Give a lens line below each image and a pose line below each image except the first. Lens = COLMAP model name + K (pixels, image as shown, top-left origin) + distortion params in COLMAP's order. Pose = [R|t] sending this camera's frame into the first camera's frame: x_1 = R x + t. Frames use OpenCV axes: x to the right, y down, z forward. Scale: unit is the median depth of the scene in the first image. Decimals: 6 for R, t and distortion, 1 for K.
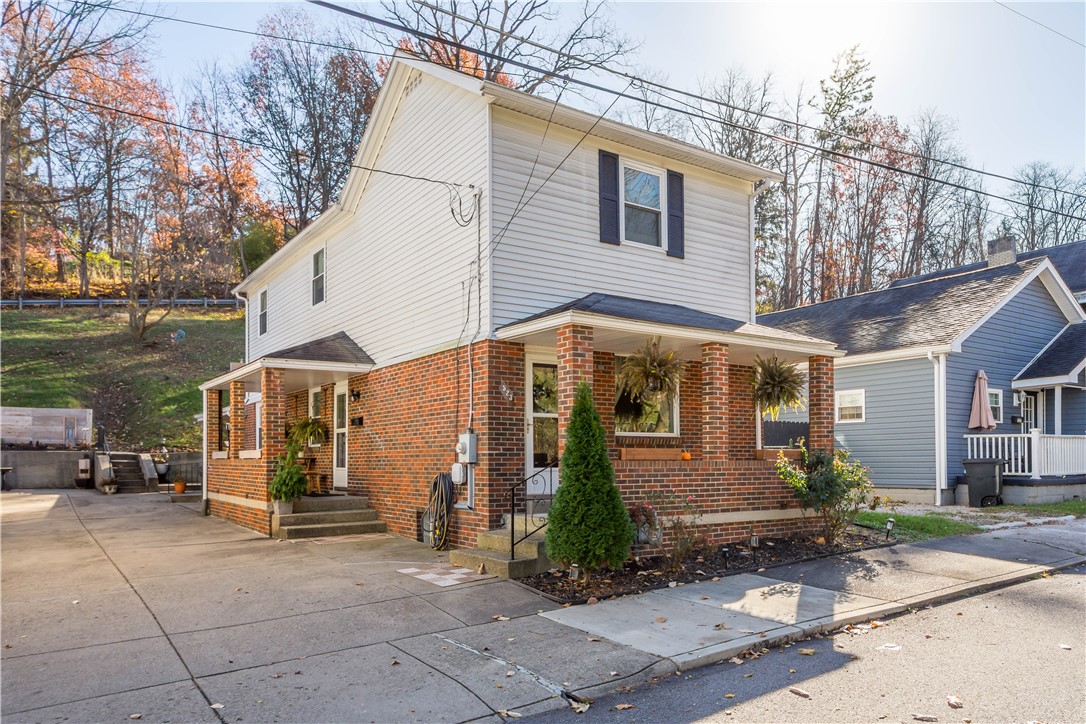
lens RADIAL K [[745.7, 0, 545.3], [0, 745.7, 457.7], [0, 0, 1]] dist [0.006502, 0.000652]
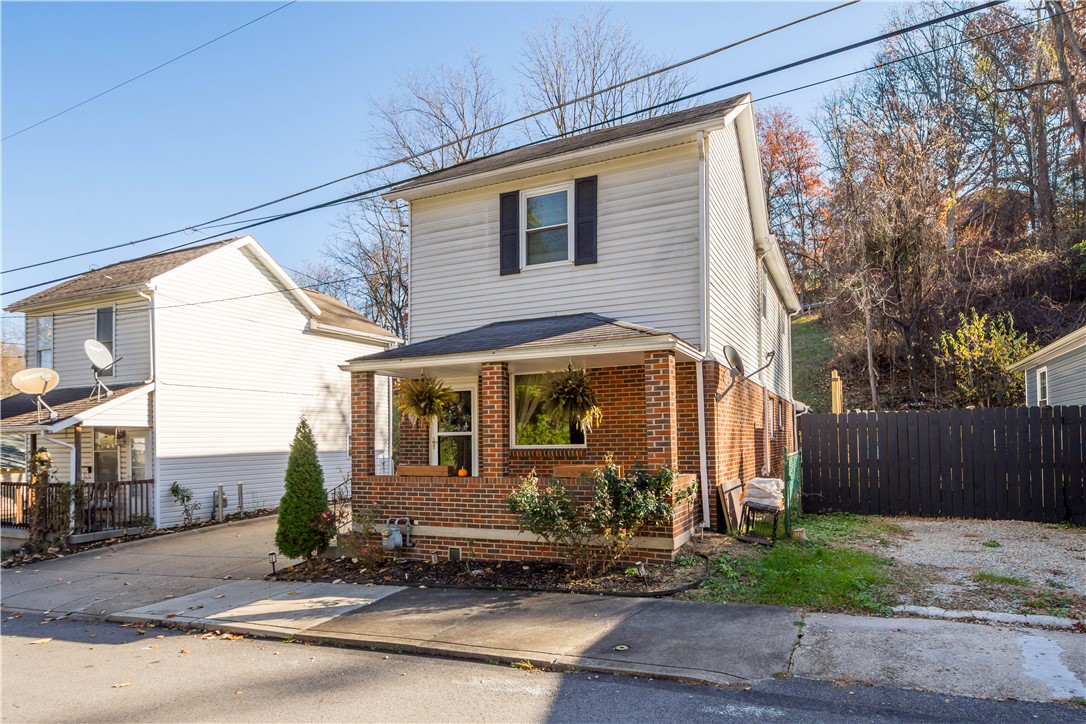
lens RADIAL K [[661.6, 0, 544.4], [0, 661.6, 422.2], [0, 0, 1]] dist [-0.002427, -0.000699]
pose [[0.512768, -0.029275, -0.858028, 0.931831], [0.016512, 0.999570, -0.024237, -0.043161], [0.858368, -0.001740, 0.513031, 0.533434]]
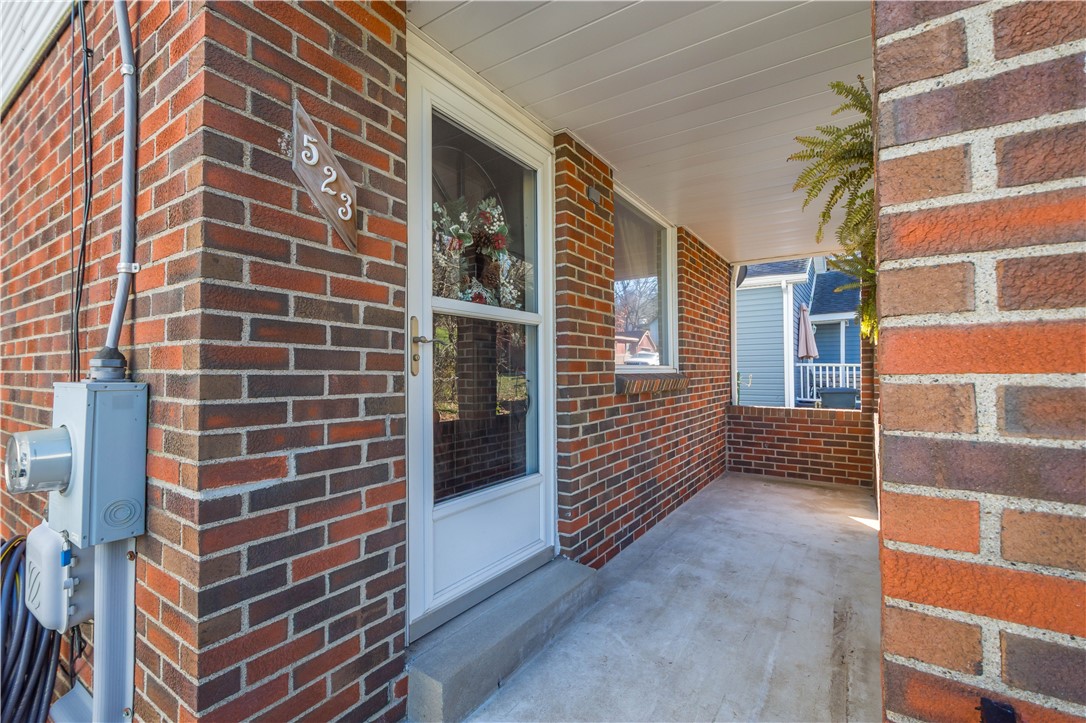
lens RADIAL K [[476.1, 0, 539.6], [0, 476.1, 365.0], [0, 0, 1]] dist [0.002058, 0.000054]
pose [[0.929902, 0.006857, 0.367743, -0.039167], [-0.003938, 0.999955, -0.008686, -0.031527], [-0.367786, 0.006629, 0.929887, 0.756824]]
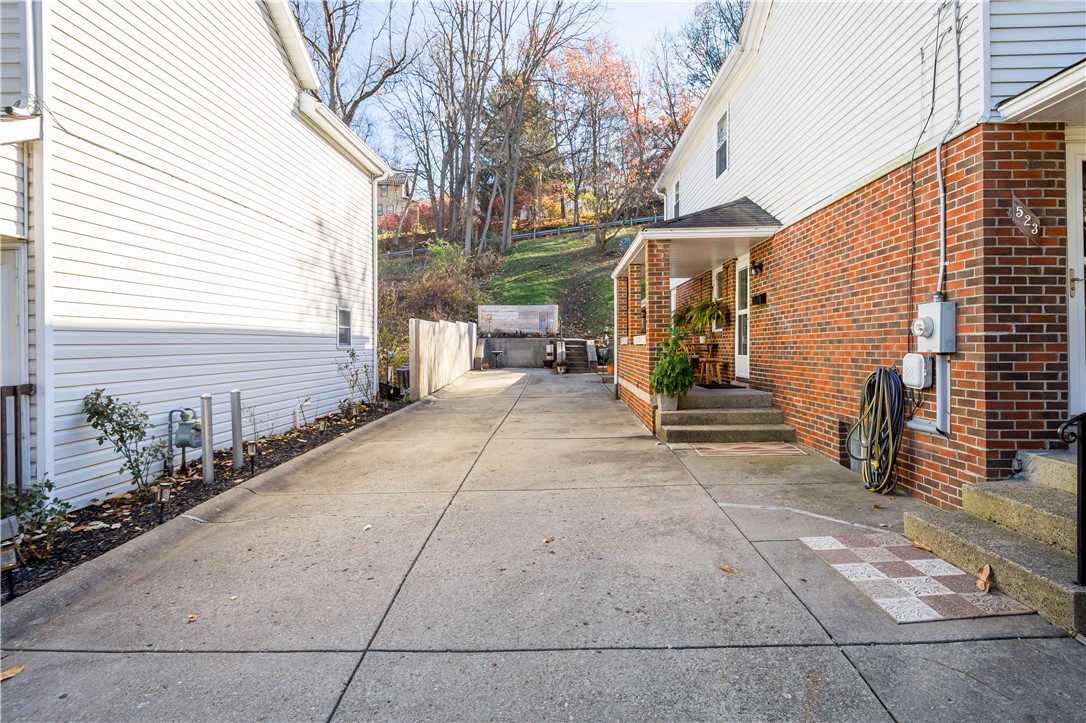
lens RADIAL K [[590.5, 0, 550.6], [0, 590.5, 342.7], [0, 0, 1]] dist [0.027573, -0.021929]
pose [[0.809044, -0.003369, -0.587739, -0.066922], [0.003815, 0.999993, -0.000481, -0.001745], [0.587736, -0.001853, 0.809051, 0.408170]]
